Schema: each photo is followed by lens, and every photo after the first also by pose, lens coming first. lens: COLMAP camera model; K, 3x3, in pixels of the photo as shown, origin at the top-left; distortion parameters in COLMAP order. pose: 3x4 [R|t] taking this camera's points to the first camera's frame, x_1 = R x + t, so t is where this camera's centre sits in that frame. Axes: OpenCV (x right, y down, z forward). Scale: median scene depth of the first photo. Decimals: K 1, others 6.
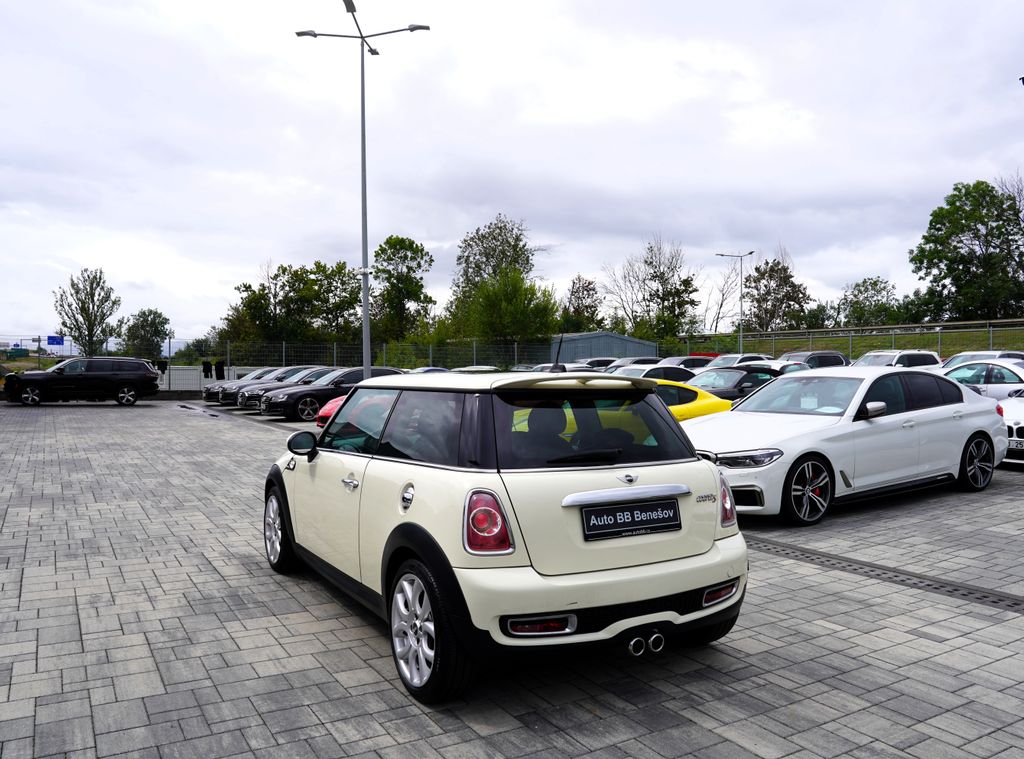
lens RADIAL K [[796.6, 0, 504.4], [0, 796.6, 348.7], [0, 0, 1]] dist [-0.111684, 0.070926]
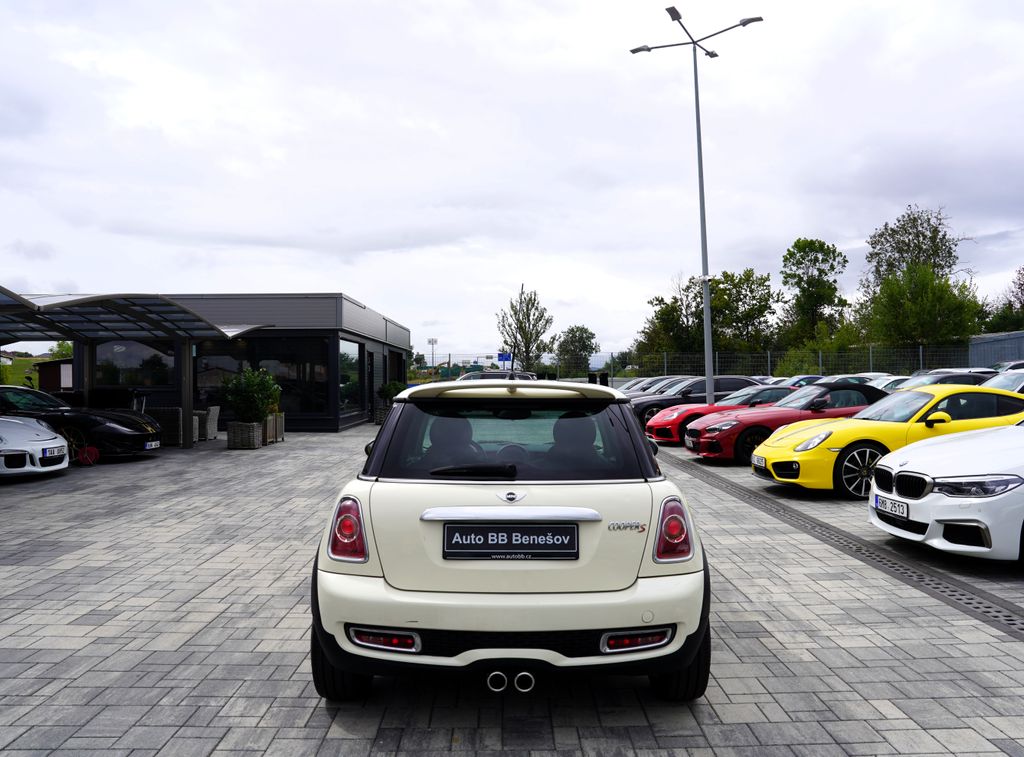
lens RADIAL K [[794.1, 0, 512.6], [0, 794.1, 353.8], [0, 0, 1]] dist [-0.112216, 0.071517]
pose [[0.867384, -0.028512, -0.496823, 0.100707], [0.025406, 0.999593, -0.013010, 0.001987], [0.496991, -0.001337, 0.867755, 0.034923]]
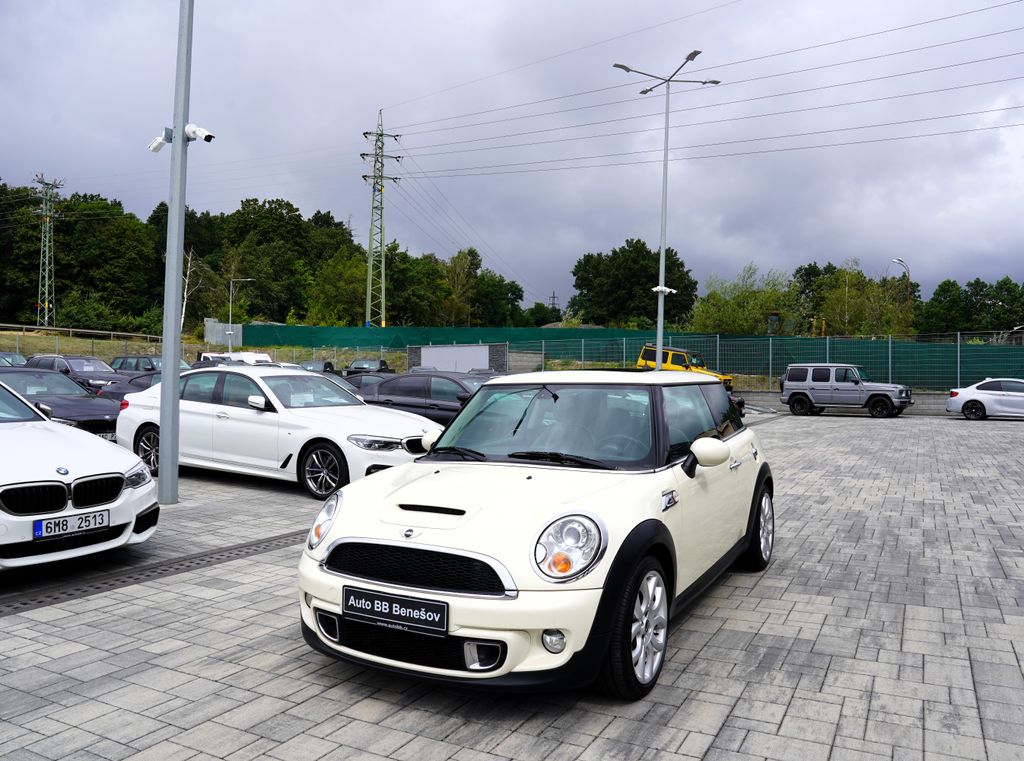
lens RADIAL K [[794.1, 0, 512.6], [0, 794.1, 355.8], [0, 0, 1]] dist [-0.112216, 0.071517]
pose [[-0.523091, 0.018547, 0.852075, -0.199289], [-0.028472, 0.998825, -0.039220, 0.012678], [-0.851801, -0.044777, -0.521949, 0.372382]]
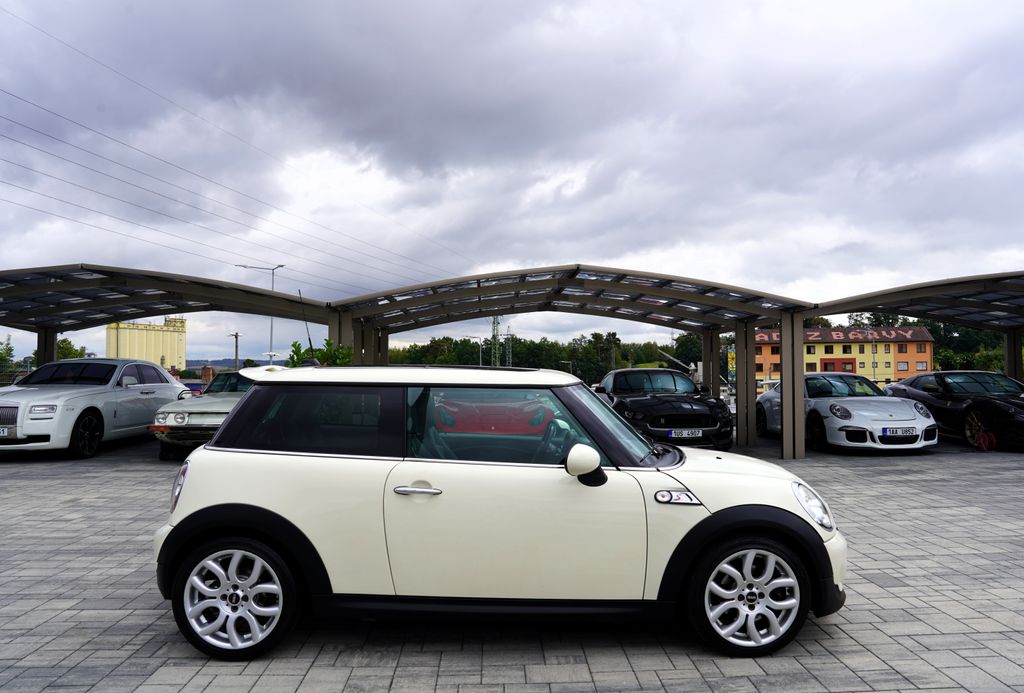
lens RADIAL K [[719.9, 0, 528.0], [0, 719.9, 303.4], [0, 0, 1]] dist [-0.106983, 0.062442]
pose [[-0.465389, -0.091700, -0.880343, 0.164329], [0.023243, 0.993009, -0.115724, 0.012772], [0.884801, -0.074319, -0.460005, 0.336000]]
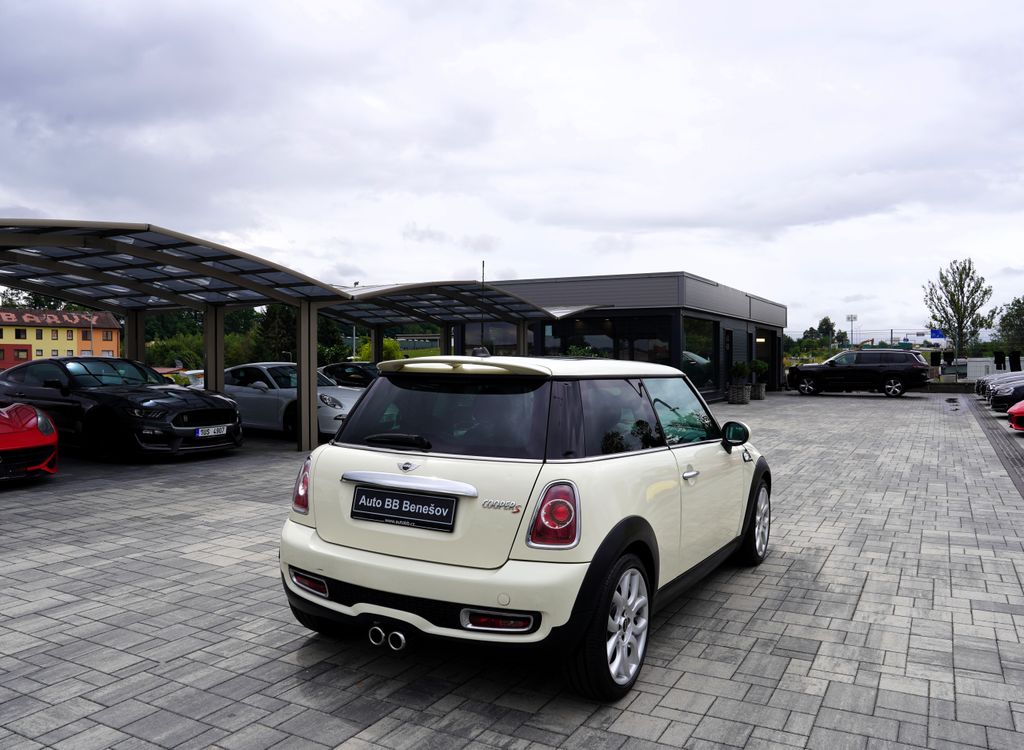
lens RADIAL K [[792.0, 0, 519.4], [0, 792.0, 349.1], [0, 0, 1]] dist [-0.111821, 0.066930]
pose [[0.512186, -0.018967, -0.858665, 0.172222], [0.027544, 0.999605, -0.005650, 0.005093], [0.858433, -0.020757, 0.512506, 0.103201]]
